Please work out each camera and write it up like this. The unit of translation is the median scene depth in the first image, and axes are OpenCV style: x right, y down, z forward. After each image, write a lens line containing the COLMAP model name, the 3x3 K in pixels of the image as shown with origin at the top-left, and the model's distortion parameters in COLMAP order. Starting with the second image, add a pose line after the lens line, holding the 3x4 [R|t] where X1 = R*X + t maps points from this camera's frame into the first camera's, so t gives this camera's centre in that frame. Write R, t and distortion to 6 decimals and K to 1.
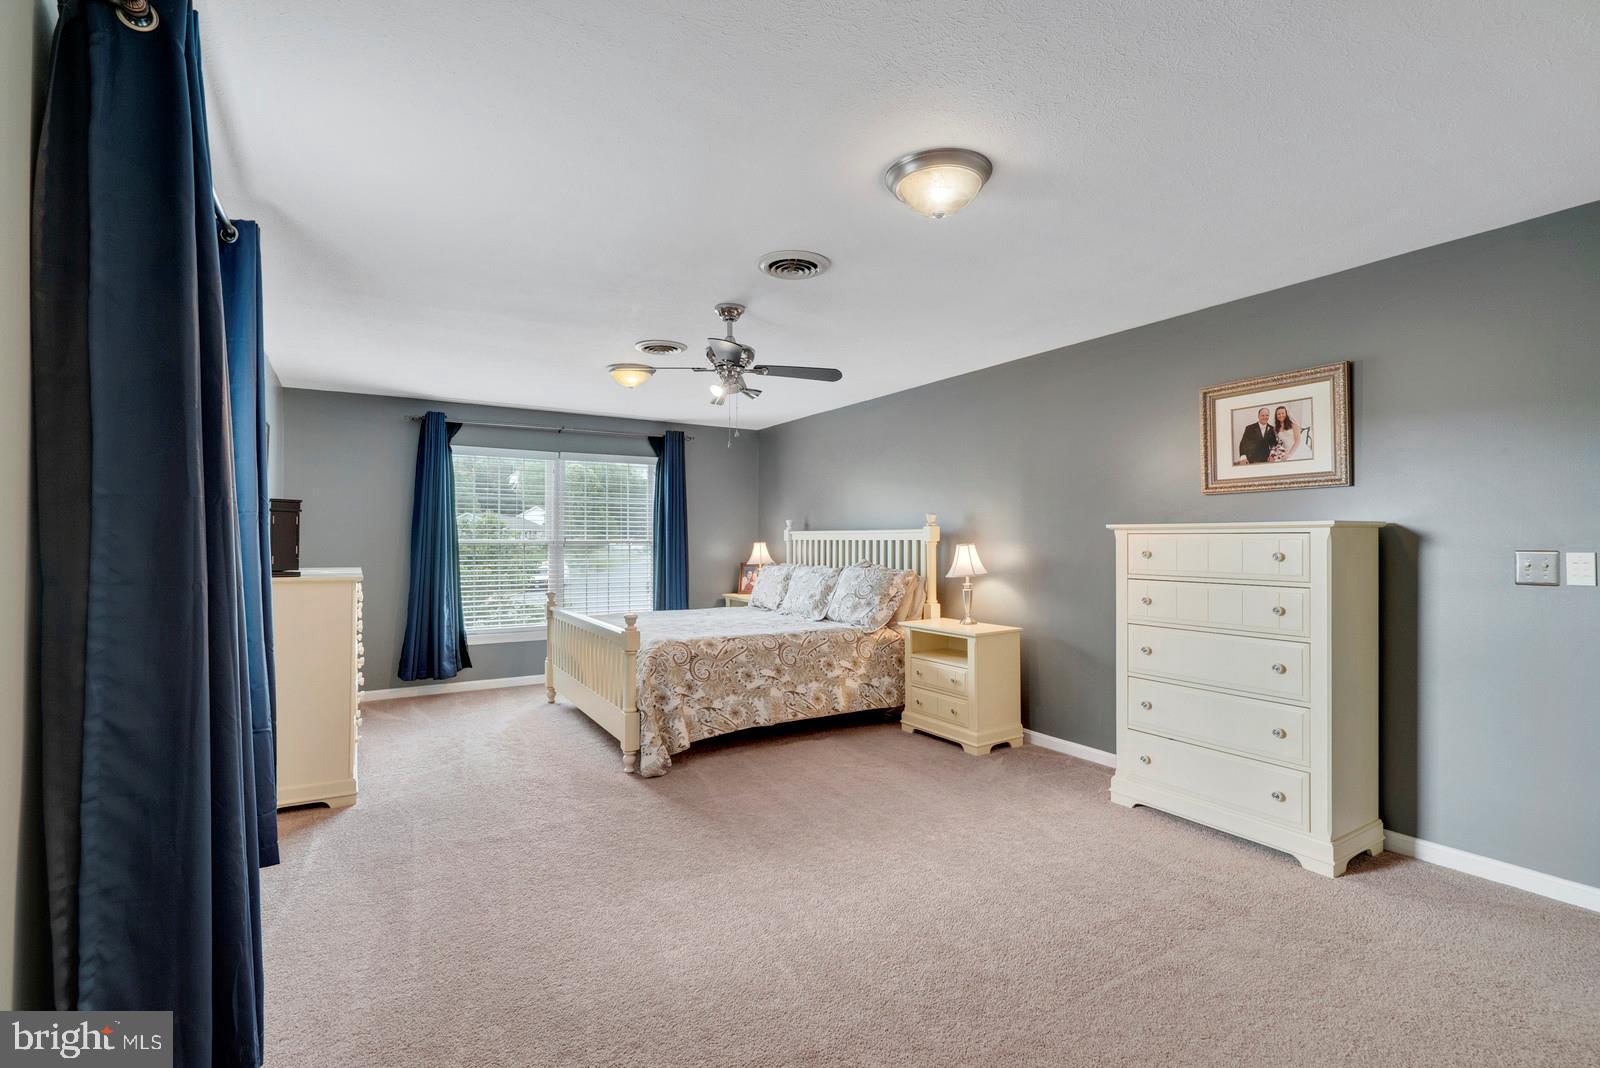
lens RADIAL K [[728.8, 0, 799.5], [0, 728.8, 544.4], [0, 0, 1]] dist [-0.009604, 0.002199]
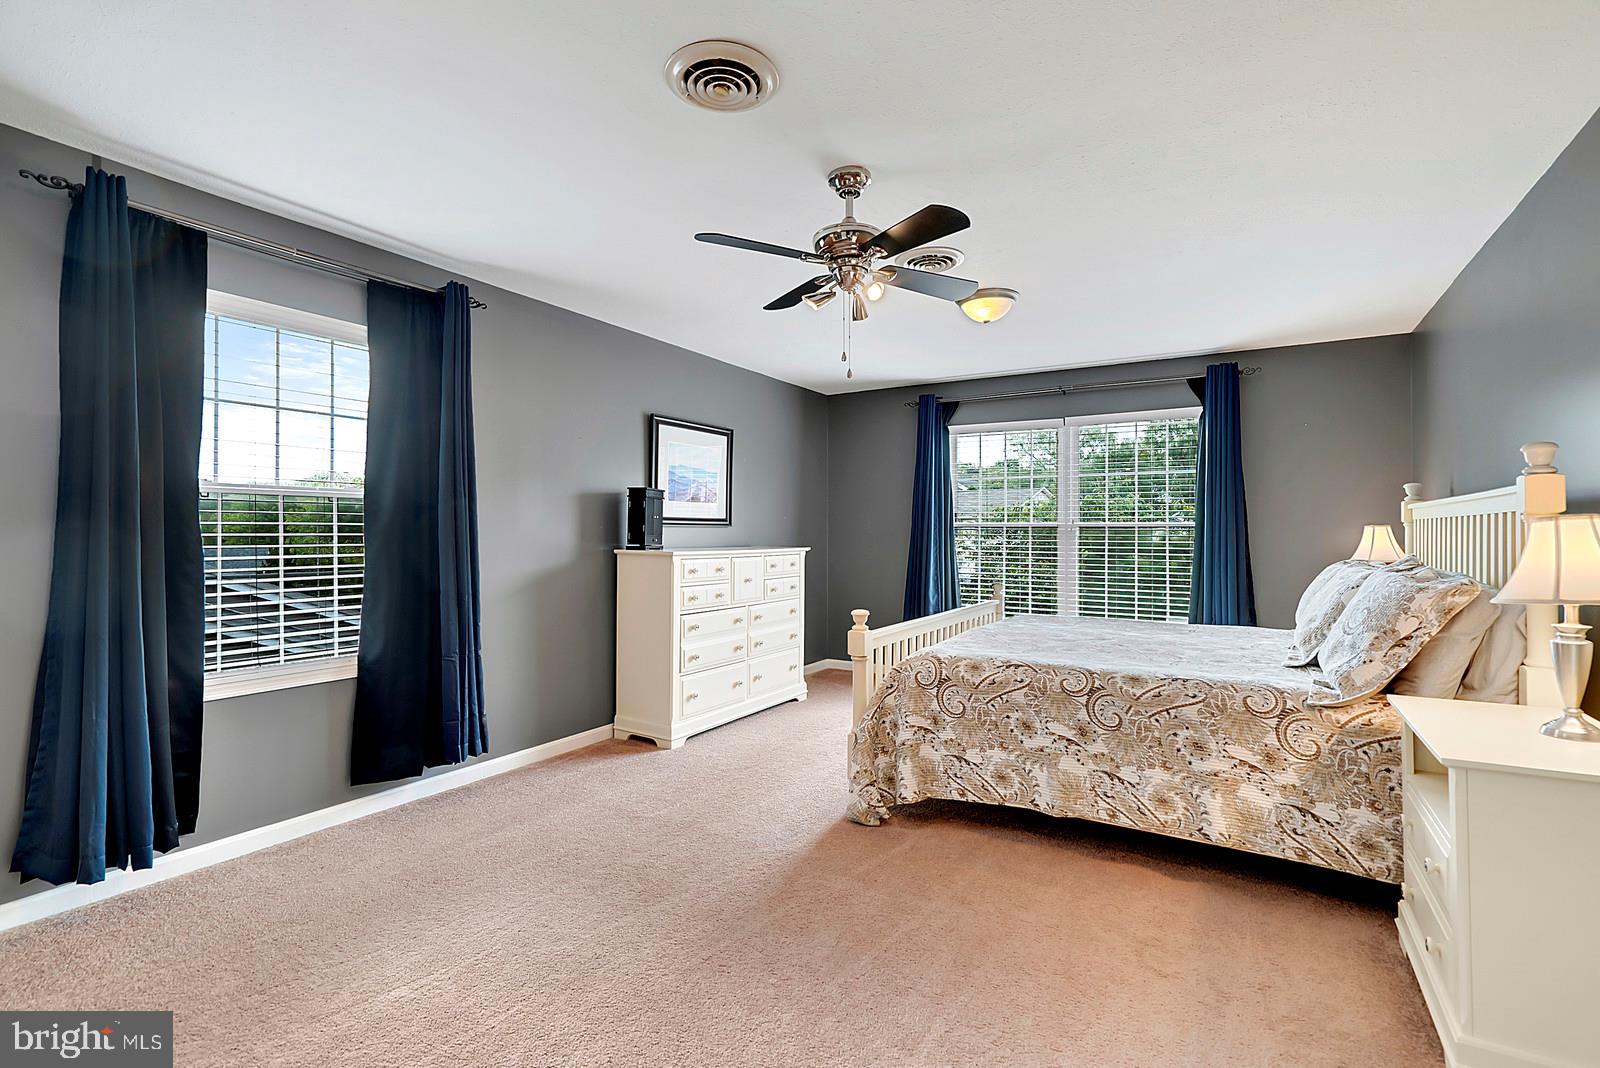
lens RADIAL K [[728.8, 0, 799.3], [0, 728.8, 528.4], [0, 0, 1]] dist [-0.009604, 0.002199]
pose [[0.452410, -0.002884, -0.891806, 0.396644], [-0.007325, 0.999949, -0.006950, 0.011449], [0.891780, 0.009677, 0.452365, 0.511868]]
